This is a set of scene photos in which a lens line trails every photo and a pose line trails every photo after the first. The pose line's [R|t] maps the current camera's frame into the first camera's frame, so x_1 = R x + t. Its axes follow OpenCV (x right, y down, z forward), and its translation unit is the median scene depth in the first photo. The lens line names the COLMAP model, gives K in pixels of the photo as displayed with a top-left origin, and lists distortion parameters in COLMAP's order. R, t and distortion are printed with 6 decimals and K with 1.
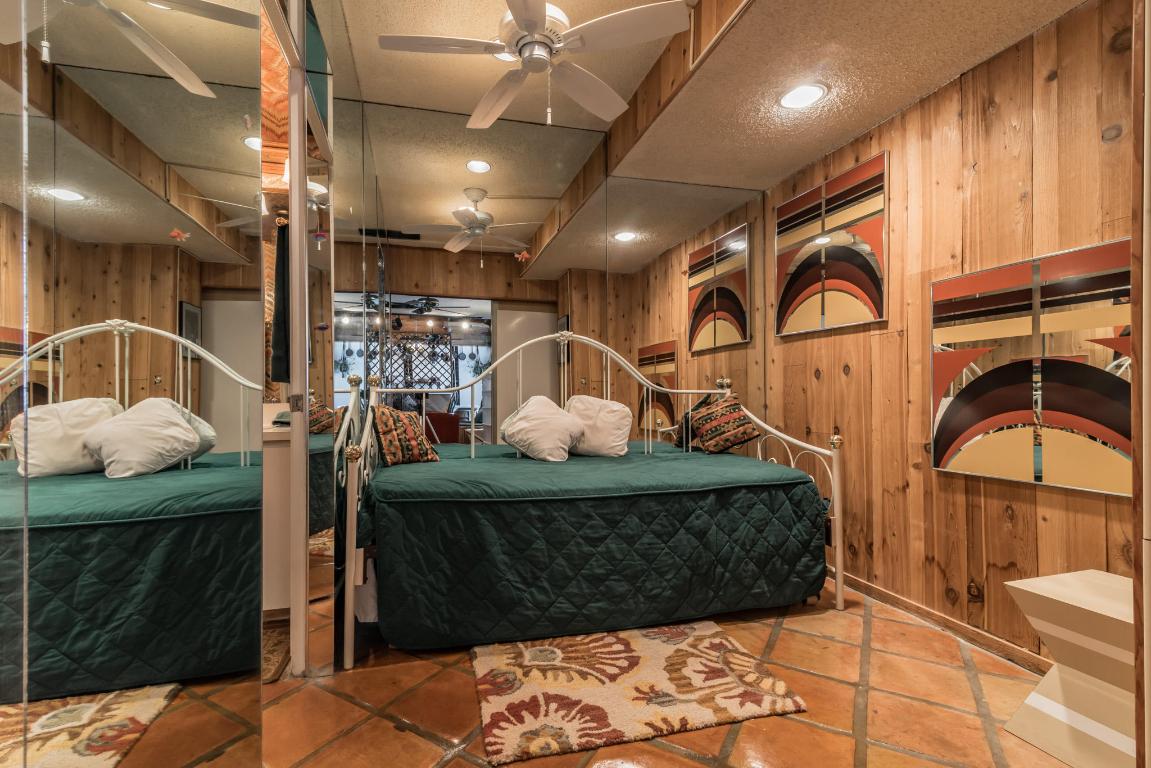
lens RADIAL K [[519.9, 0, 575.0], [0, 519.9, 385.5], [0, 0, 1]] dist [-0.002258, 0.000558]
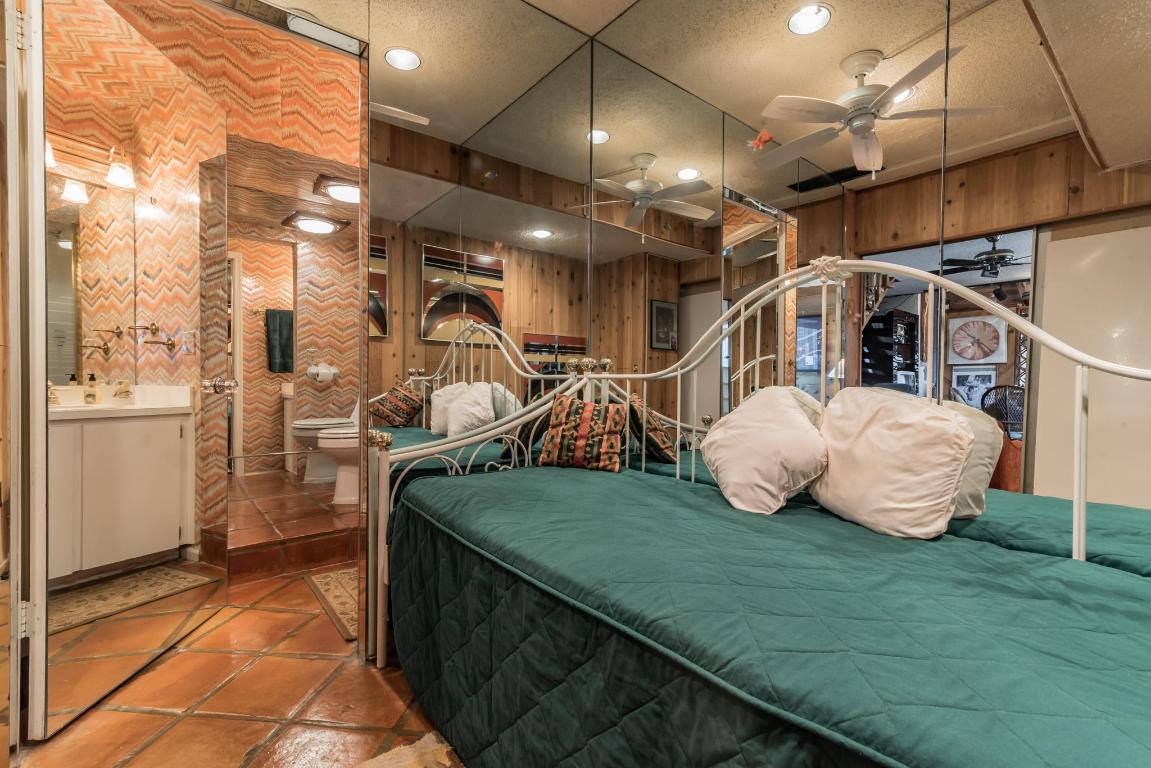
lens RADIAL K [[519.9, 0, 576.1], [0, 519.9, 381.8], [0, 0, 1]] dist [-0.002258, 0.000558]
pose [[0.407240, 0.010738, -0.913258, 0.358803], [0.002194, 0.999916, 0.012735, 0.006912], [0.913318, -0.007190, 0.407183, 0.591652]]
